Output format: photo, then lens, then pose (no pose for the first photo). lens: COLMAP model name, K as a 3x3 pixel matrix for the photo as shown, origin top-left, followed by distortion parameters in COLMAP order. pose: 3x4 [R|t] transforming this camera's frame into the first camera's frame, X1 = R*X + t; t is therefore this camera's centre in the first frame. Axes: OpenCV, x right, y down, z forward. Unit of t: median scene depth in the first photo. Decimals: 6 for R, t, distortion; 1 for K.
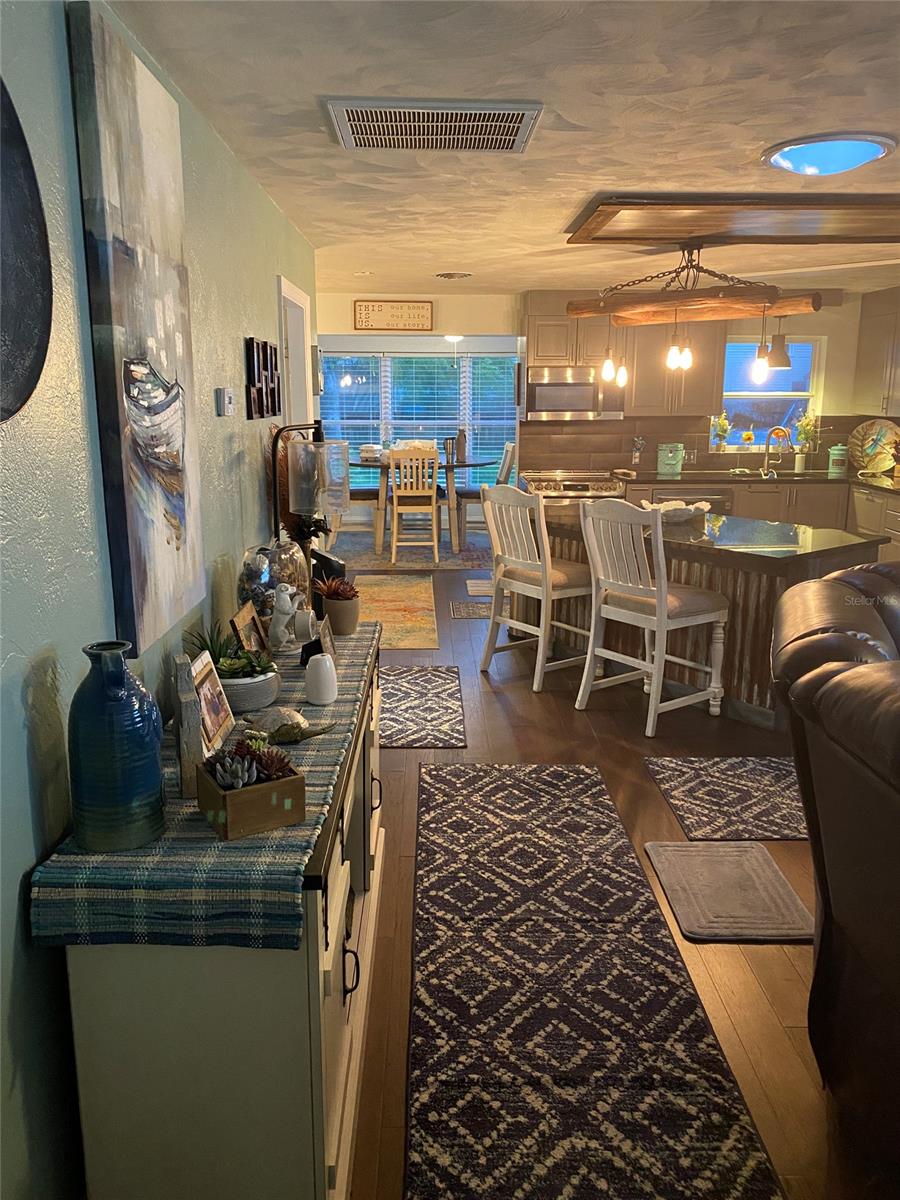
lens RADIAL K [[919.0, 0, 448.9], [0, 919.0, 585.9], [0, 0, 1]] dist [0.029194, -0.029326]
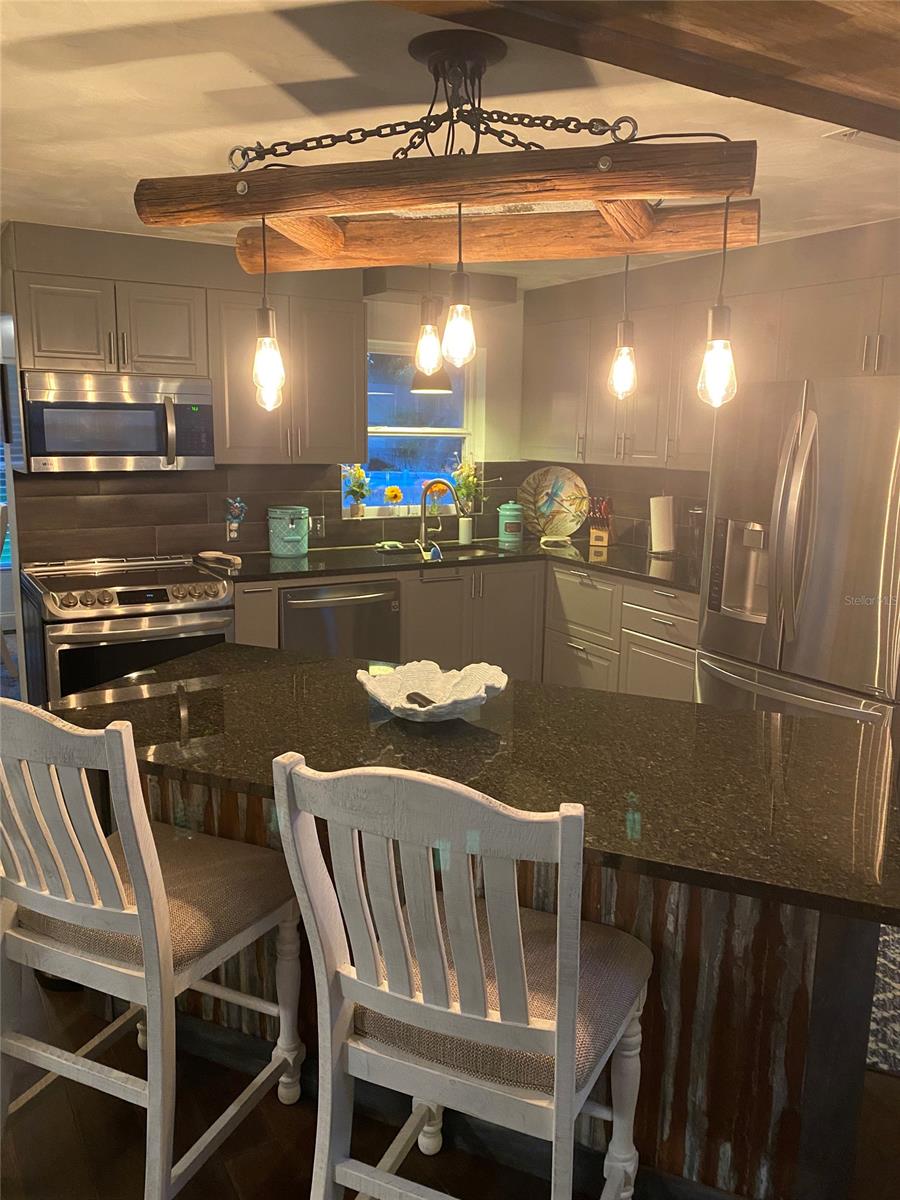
lens RADIAL K [[905.8, 0, 450.0], [0, 905.8, 600.0], [0, 0, 1]] dist [0.088250, -0.133337]
pose [[0.865879, -0.080779, 0.493689, 0.055910], [0.088888, 0.996017, 0.007071, -0.179620], [-0.492294, 0.037760, 0.869610, 0.857591]]
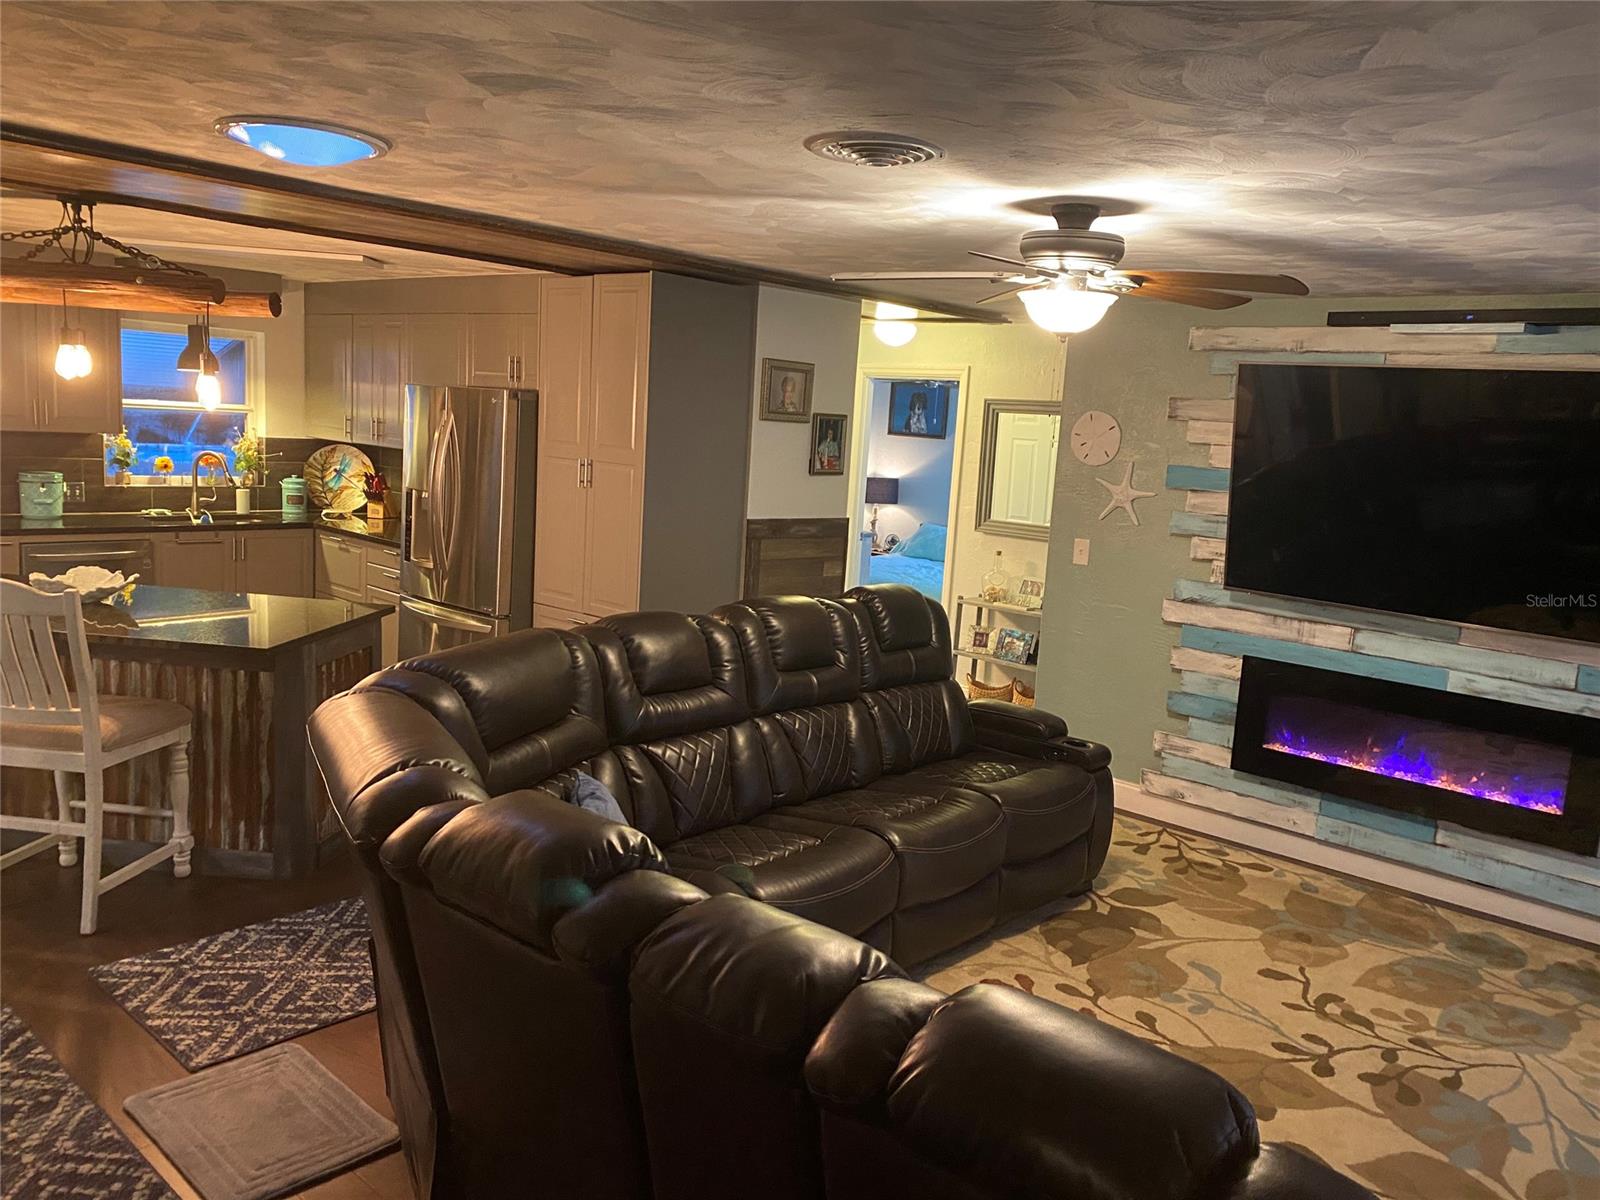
lens RADIAL K [[1225.4, 0, 817.2], [0, 1225.4, 602.4], [0, 0, 1]] dist [0.029194, -0.029326]
pose [[0.678908, -0.068588, 0.731013, -0.068808], [0.091373, 0.995780, 0.008570, -0.038904], [-0.728515, 0.060976, 0.682310, -0.000572]]
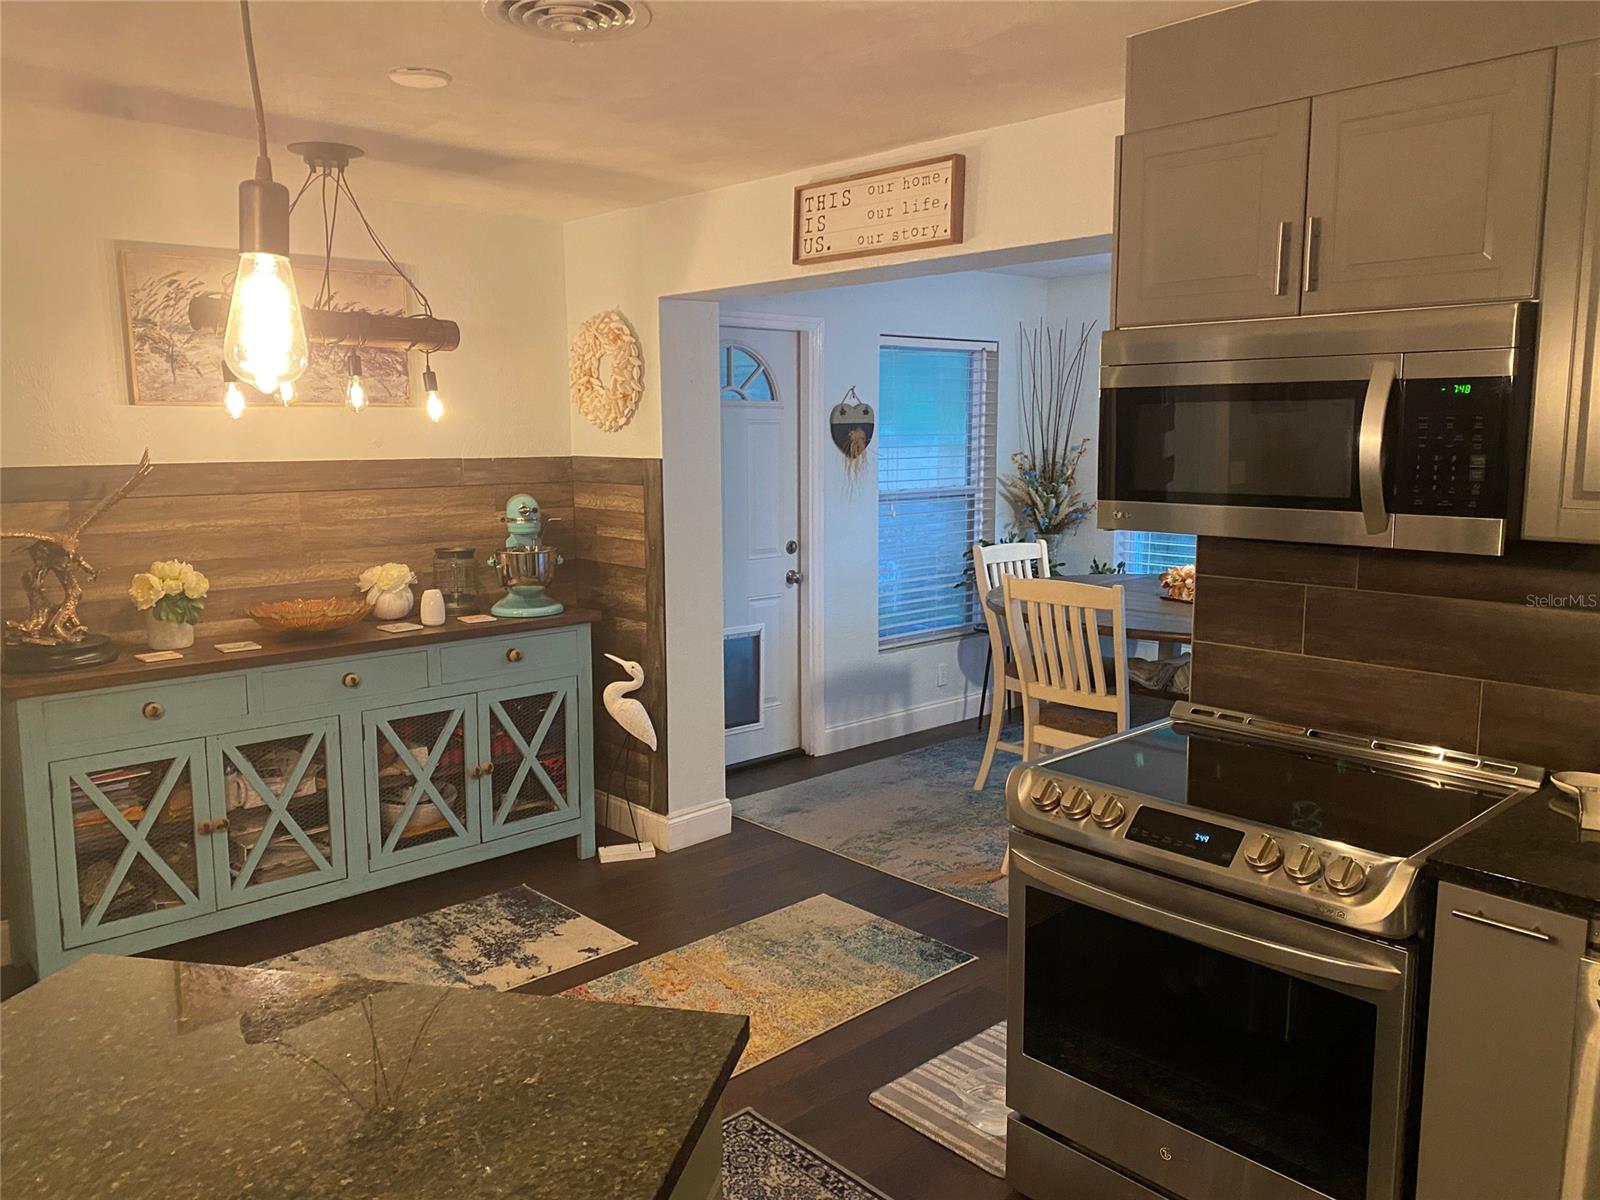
lens RADIAL K [[1214.5, 0, 794.0], [0, 1214.5, 552.2], [0, 0, 1]] dist [0.124438, -0.282925]
pose [[0.666145, 0.078284, -0.741702, 0.574698], [-0.154366, 0.987414, -0.034422, -0.294231], [0.729673, 0.137424, 0.669845, 1.394067]]
